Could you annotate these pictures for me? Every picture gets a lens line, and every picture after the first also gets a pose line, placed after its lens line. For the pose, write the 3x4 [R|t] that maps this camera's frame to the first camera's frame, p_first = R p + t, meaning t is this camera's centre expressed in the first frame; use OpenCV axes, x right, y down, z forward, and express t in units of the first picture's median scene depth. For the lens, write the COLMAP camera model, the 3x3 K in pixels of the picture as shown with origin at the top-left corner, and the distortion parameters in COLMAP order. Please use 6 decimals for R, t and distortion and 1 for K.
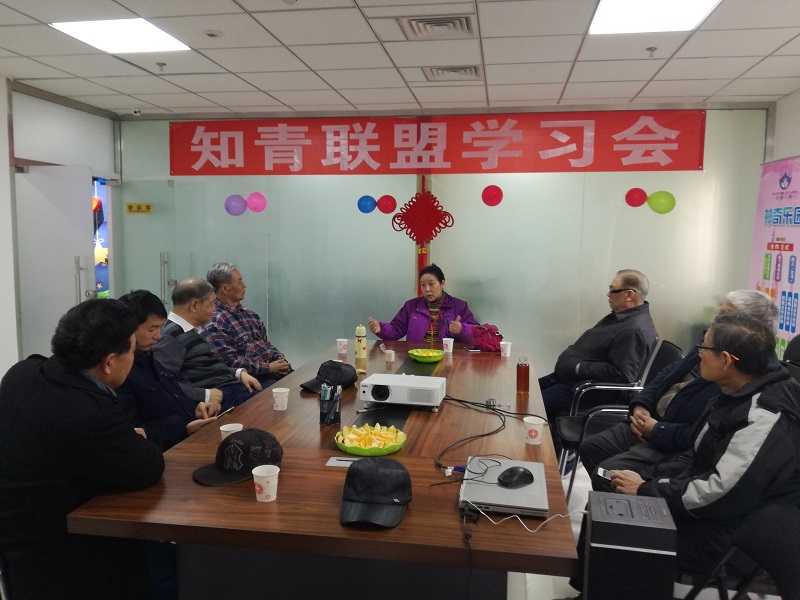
lens RADIAL K [[657.9, 0, 400.0], [0, 657.9, 300.0], [0, 0, 1]] dist [0.159356, -0.330921]
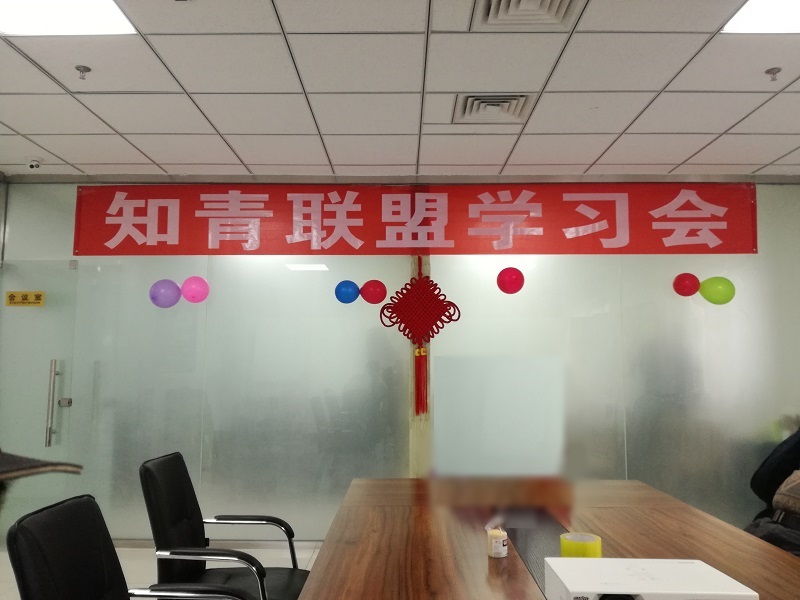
lens RADIAL K [[652.5, 0, 400.0], [0, 652.5, 300.0], [0, 0, 1]] dist [0.141803, -0.289465]
pose [[0.987992, 0.006728, 0.154361, -0.107101], [0.022779, 0.981792, -0.188588, 0.008019], [-0.152819, 0.189840, 0.969849, 0.262613]]
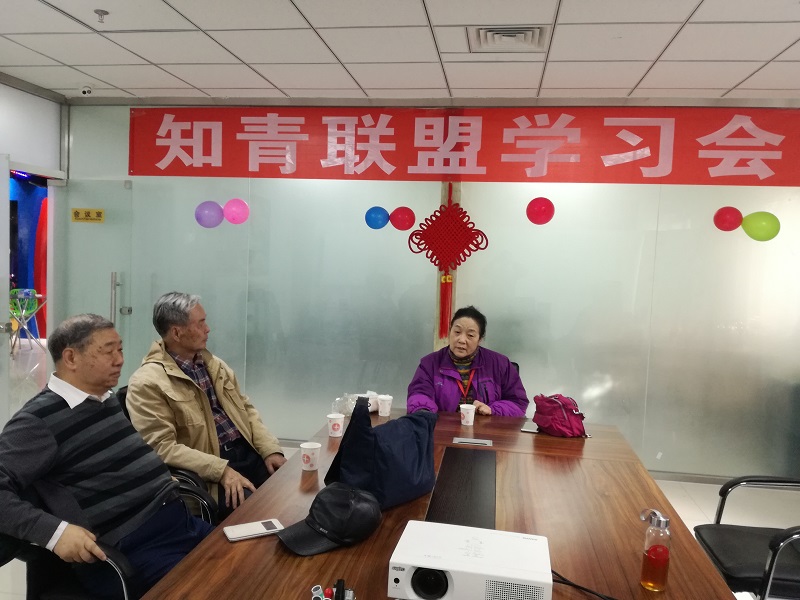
lens RADIAL K [[652.5, 0, 400.0], [0, 652.5, 300.0], [0, 0, 1]] dist [0.141803, -0.289465]
pose [[0.999582, 0.026793, 0.010901, -0.029133], [-0.026491, 0.999284, -0.027009, -0.027517], [-0.011617, 0.026709, 0.999576, 0.229051]]
